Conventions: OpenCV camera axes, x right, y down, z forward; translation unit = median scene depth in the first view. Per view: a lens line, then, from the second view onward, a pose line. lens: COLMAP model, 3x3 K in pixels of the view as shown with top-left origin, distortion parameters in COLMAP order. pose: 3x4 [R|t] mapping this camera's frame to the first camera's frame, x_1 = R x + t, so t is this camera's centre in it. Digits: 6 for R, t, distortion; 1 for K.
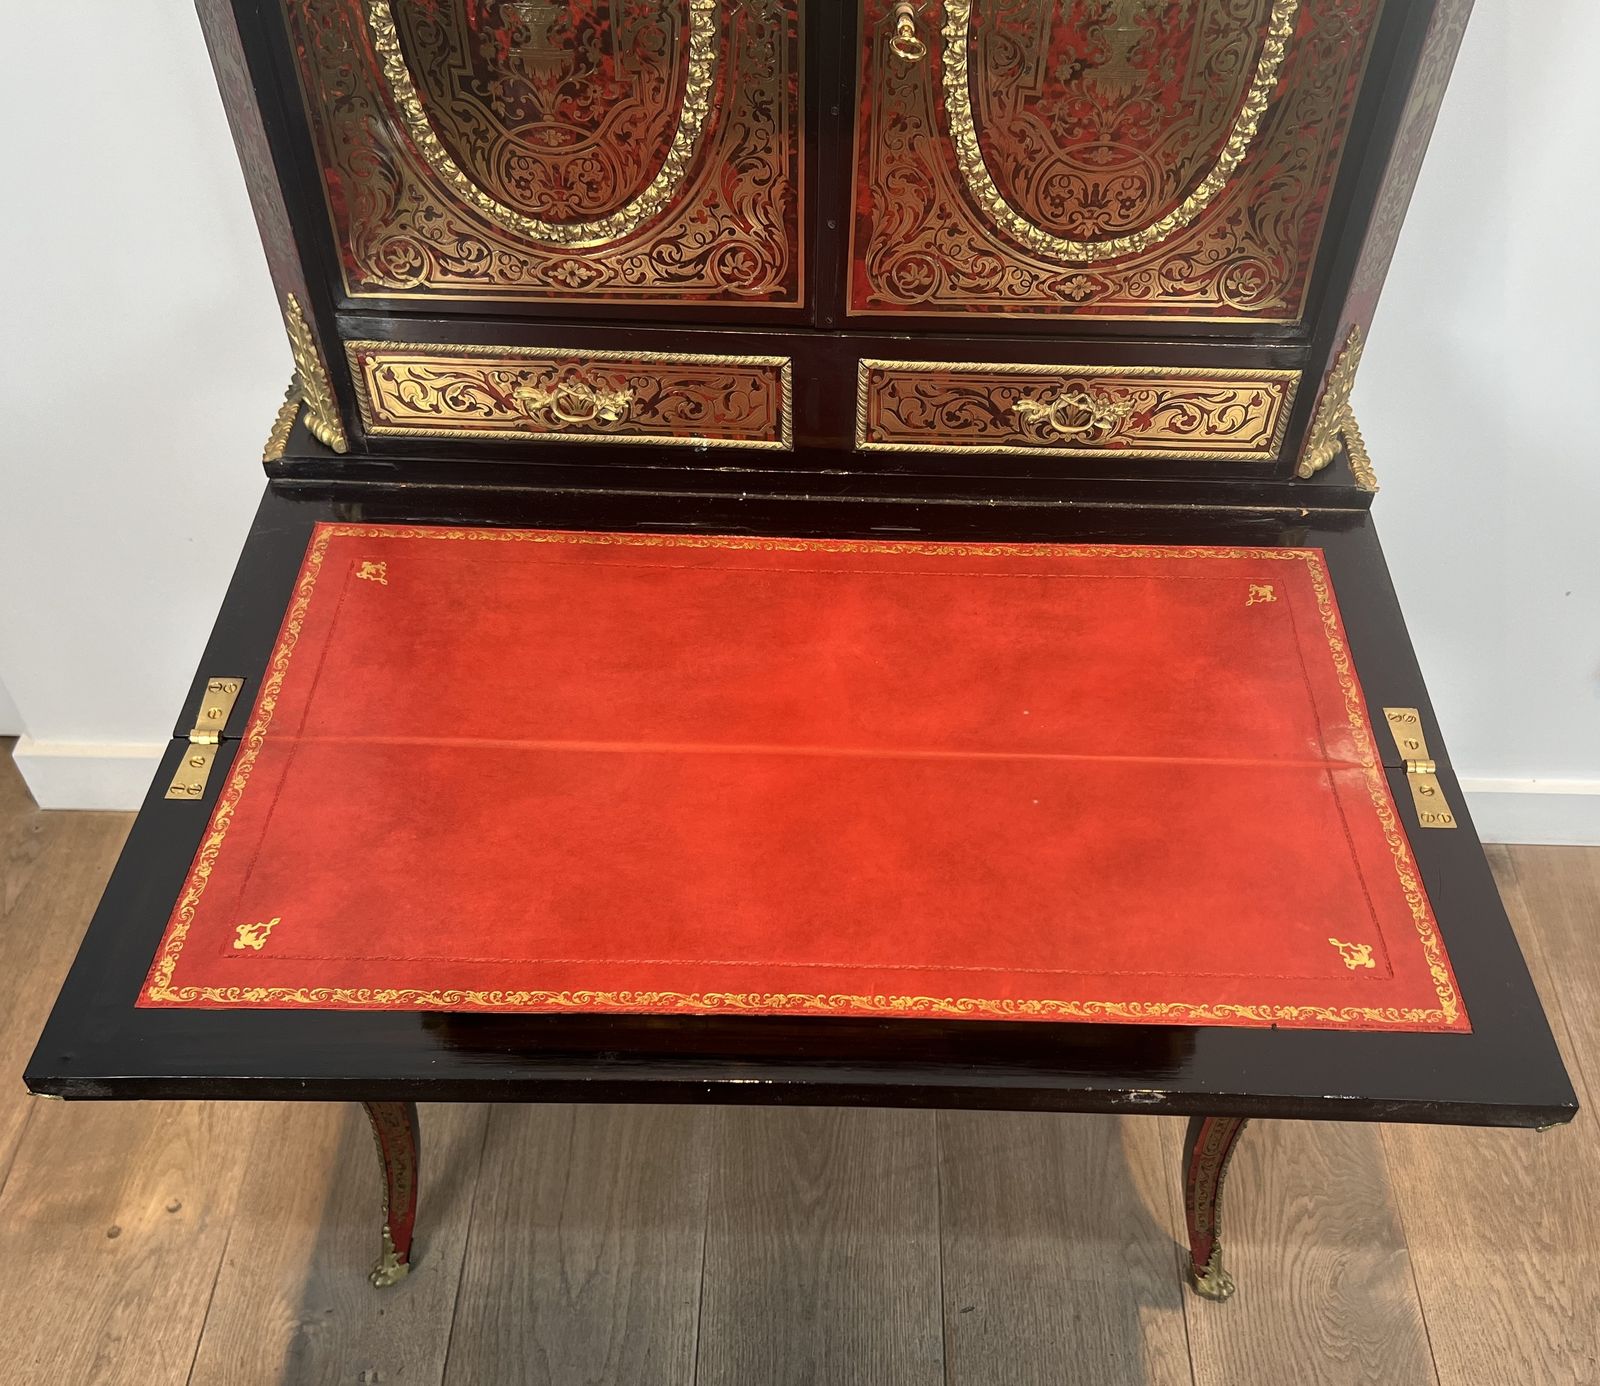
lens RADIAL K [[1618.7, 0, 845.7], [0, 1618.7, 807.5], [0, 0, 1]] dist [0.082223, -0.201724]
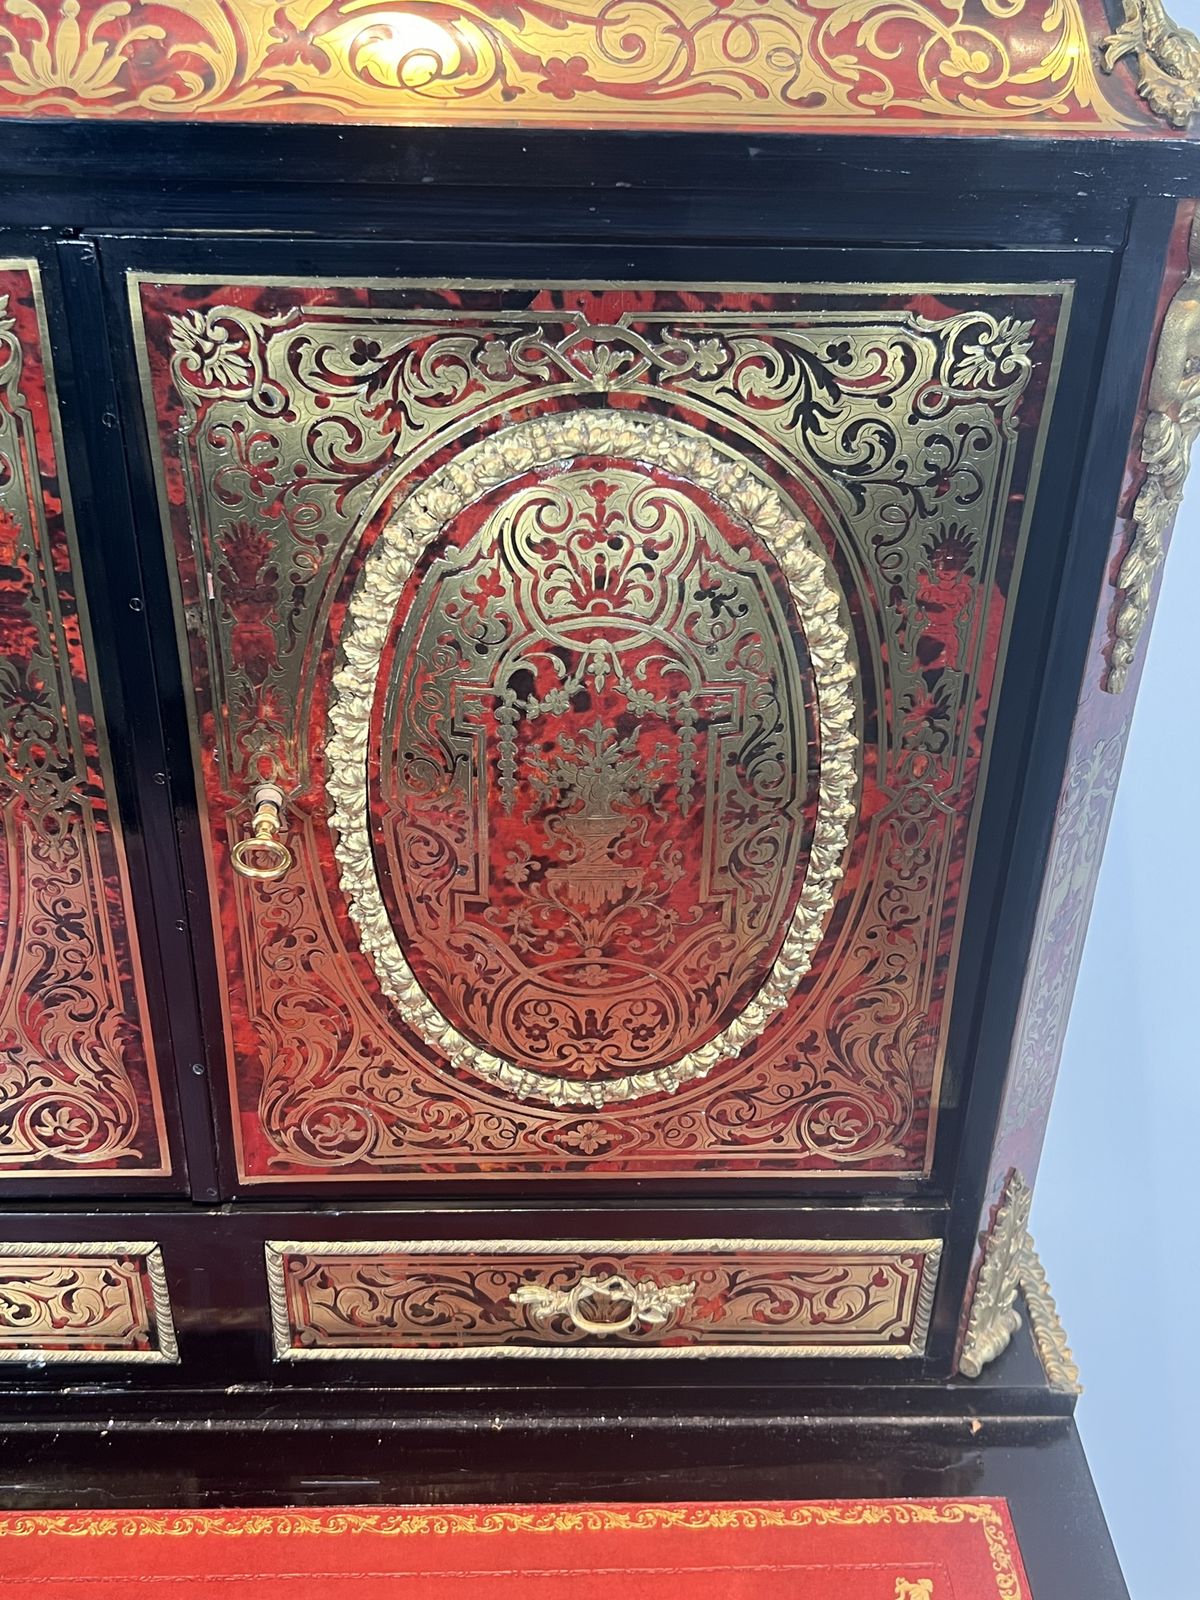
lens RADIAL K [[1759.5, 0, 600.0], [0, 1759.5, 800.0], [0, 0, 1]] dist [0.159032, -0.475798]
pose [[0.999417, -0.022084, 0.026024, 0.132334], [0.029066, 0.950356, -0.309803, -0.227411], [-0.017890, 0.310379, 0.950445, 0.276707]]
